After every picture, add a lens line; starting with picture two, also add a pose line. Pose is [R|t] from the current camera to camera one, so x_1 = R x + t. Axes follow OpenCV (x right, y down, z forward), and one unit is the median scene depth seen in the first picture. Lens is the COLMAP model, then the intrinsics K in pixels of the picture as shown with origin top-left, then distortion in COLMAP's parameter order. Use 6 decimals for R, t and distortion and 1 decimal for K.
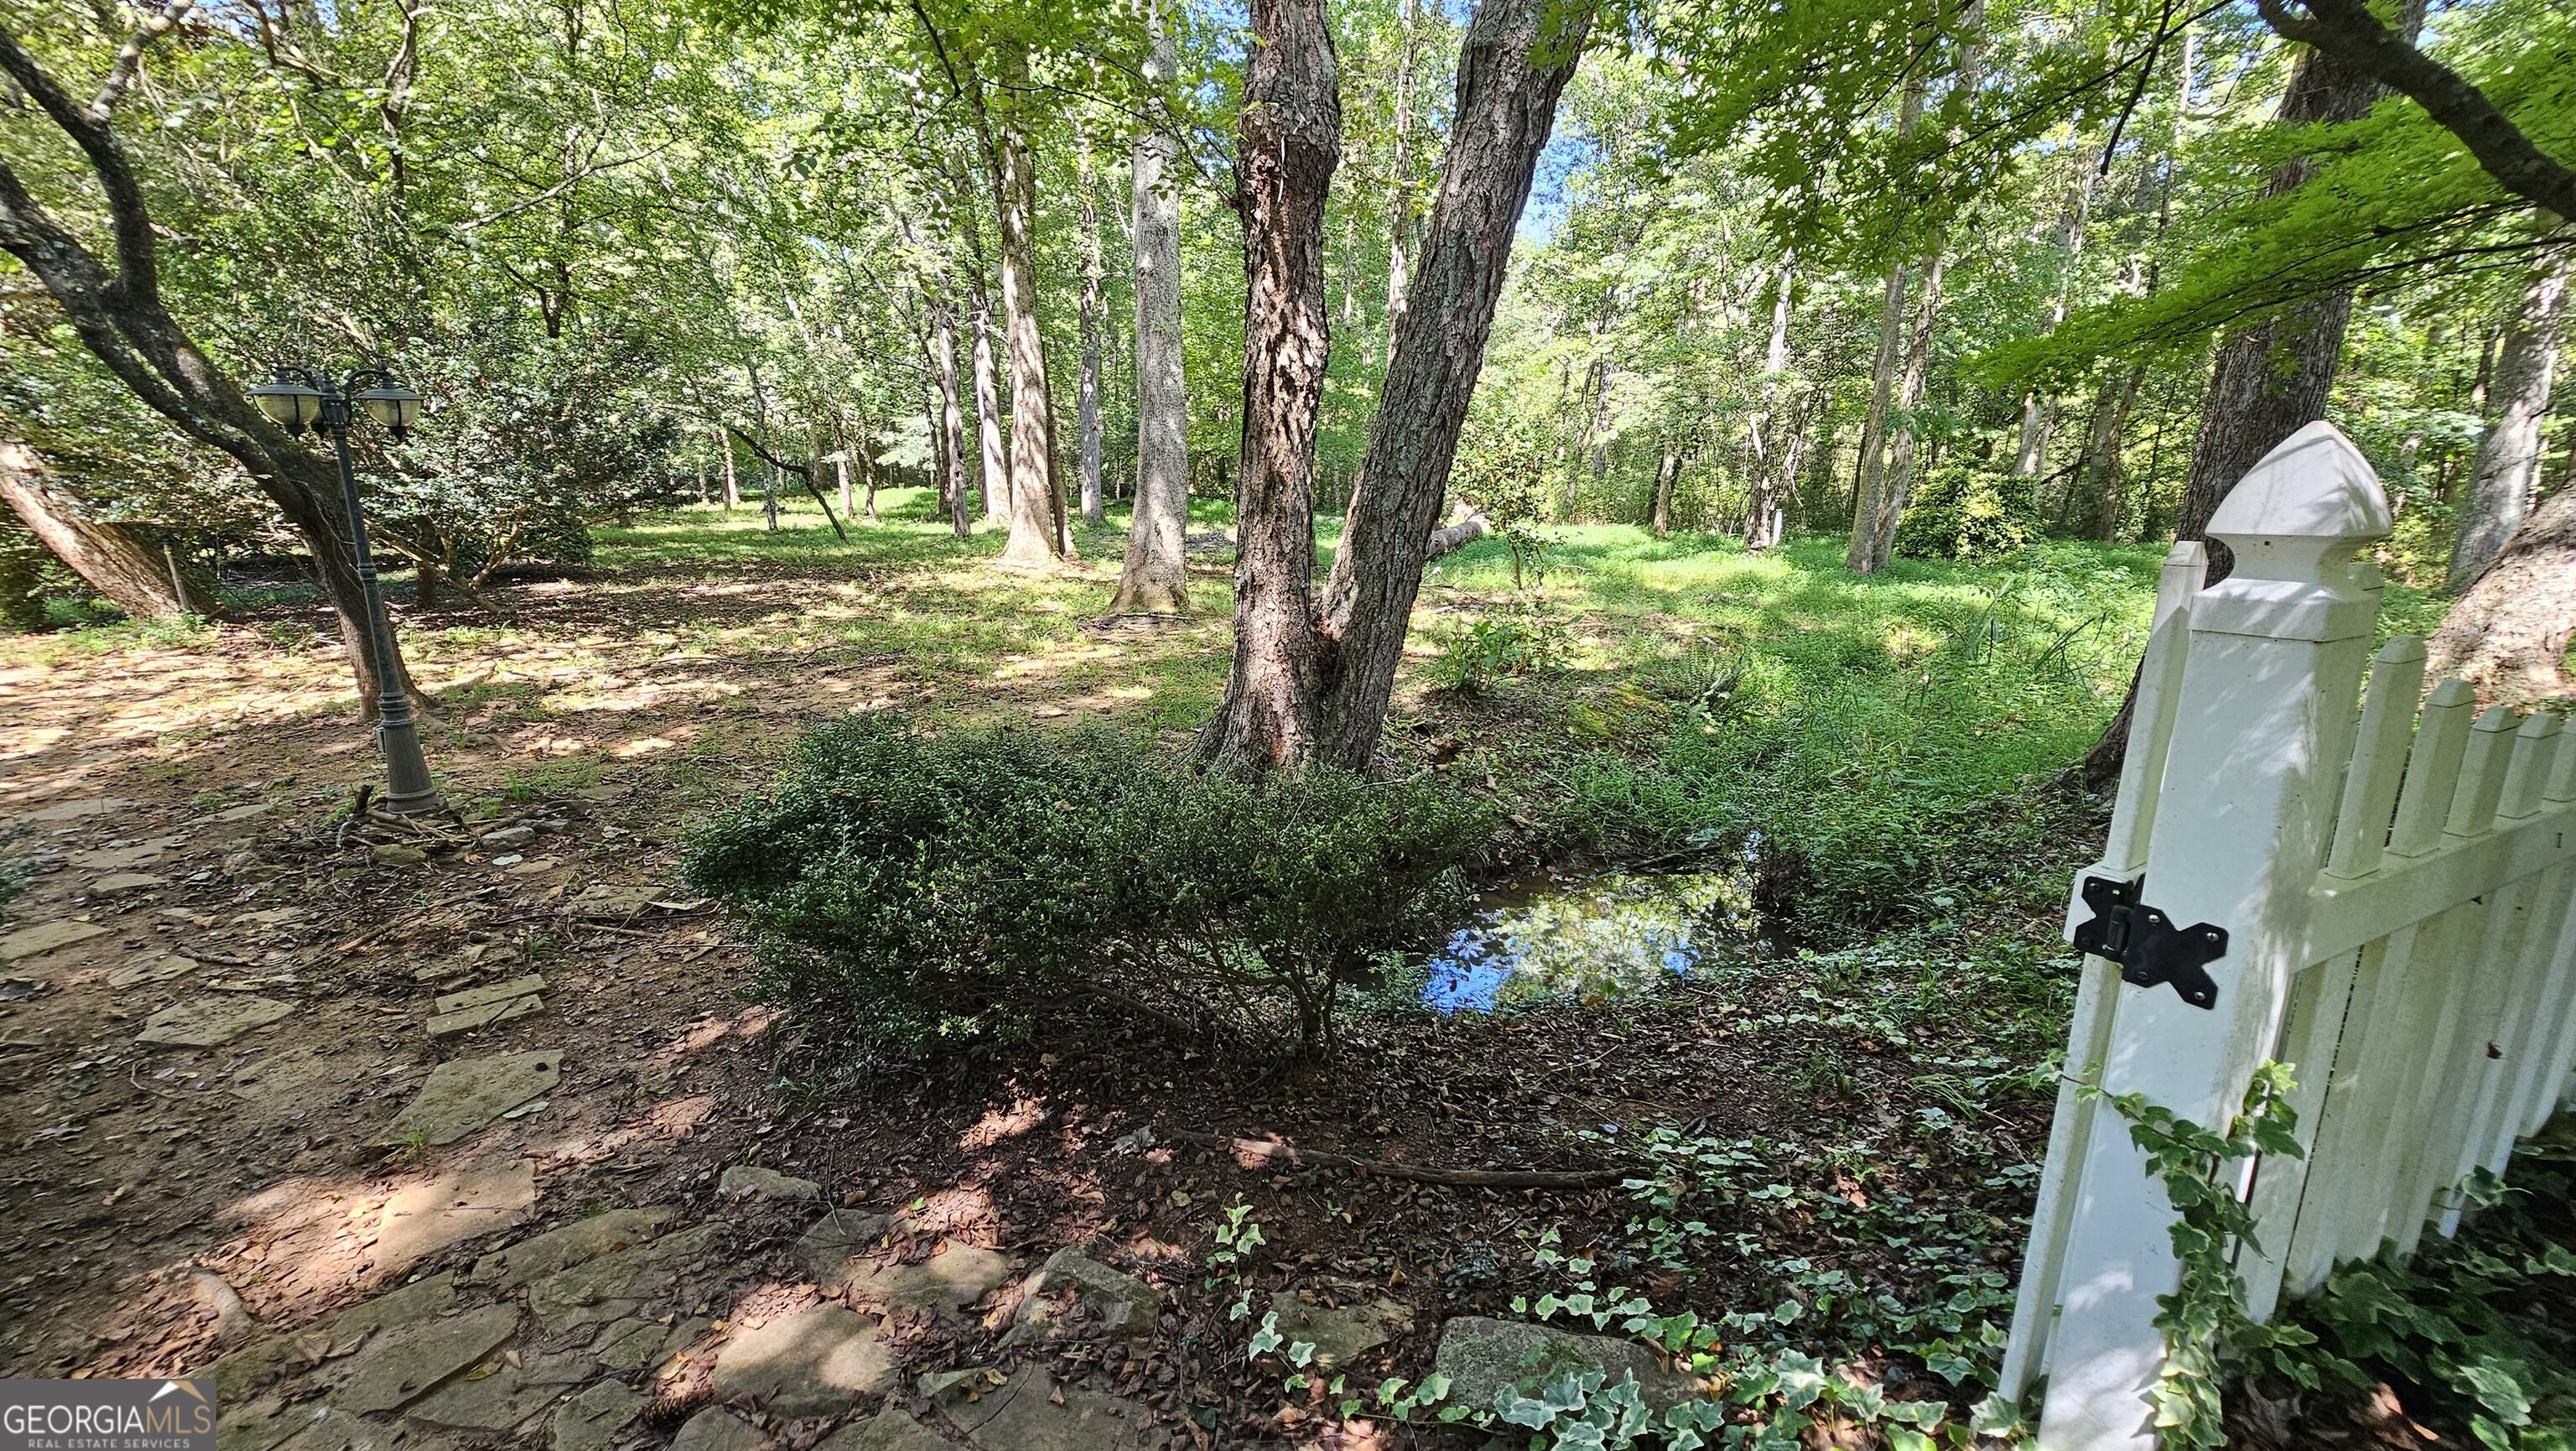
lens RADIAL K [[1048.0, 0, 1288.4], [0, 1048.0, 736.0], [0, 0, 1]] dist [-0.000081, -0.000318]
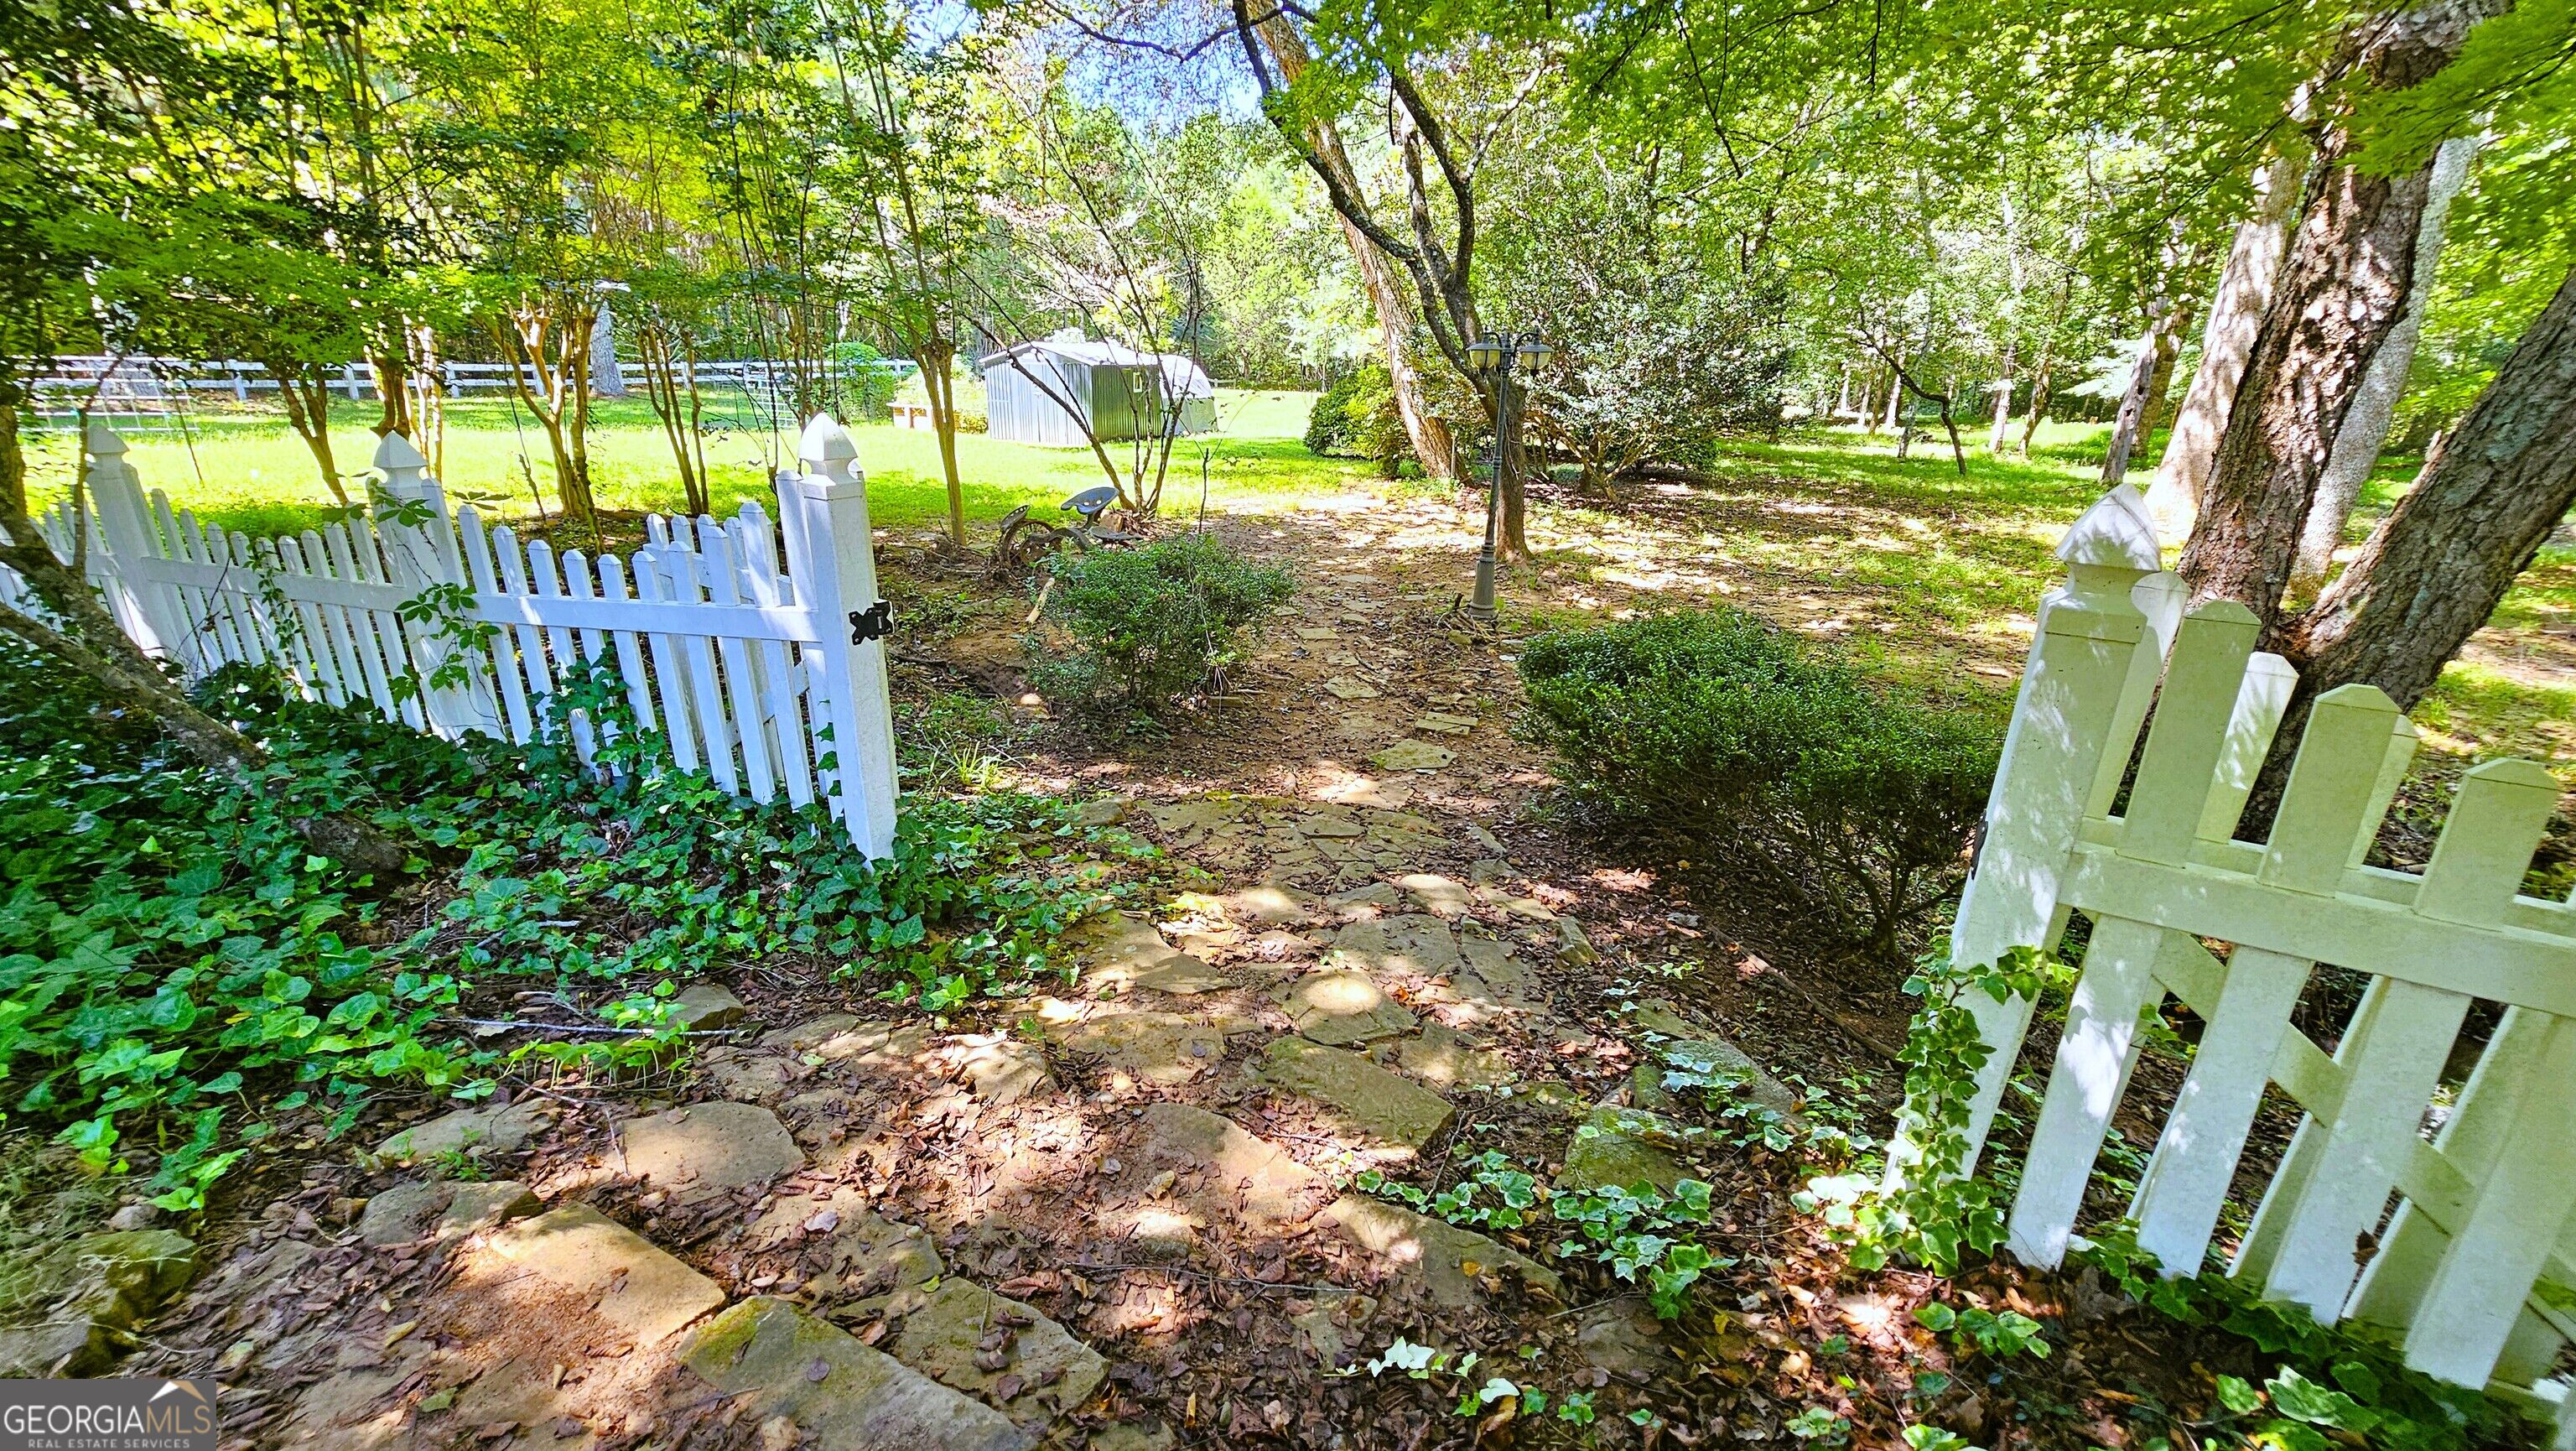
lens RADIAL K [[1048.0, 0, 1286.1], [0, 1048.0, 730.0], [0, 0, 1]] dist [-0.000081, -0.000318]
pose [[0.531891, 0.295170, -0.793705, 0.251287], [-0.242466, 0.951127, 0.191228, 0.002299], [0.811359, 0.090734, 0.577464, -0.107442]]
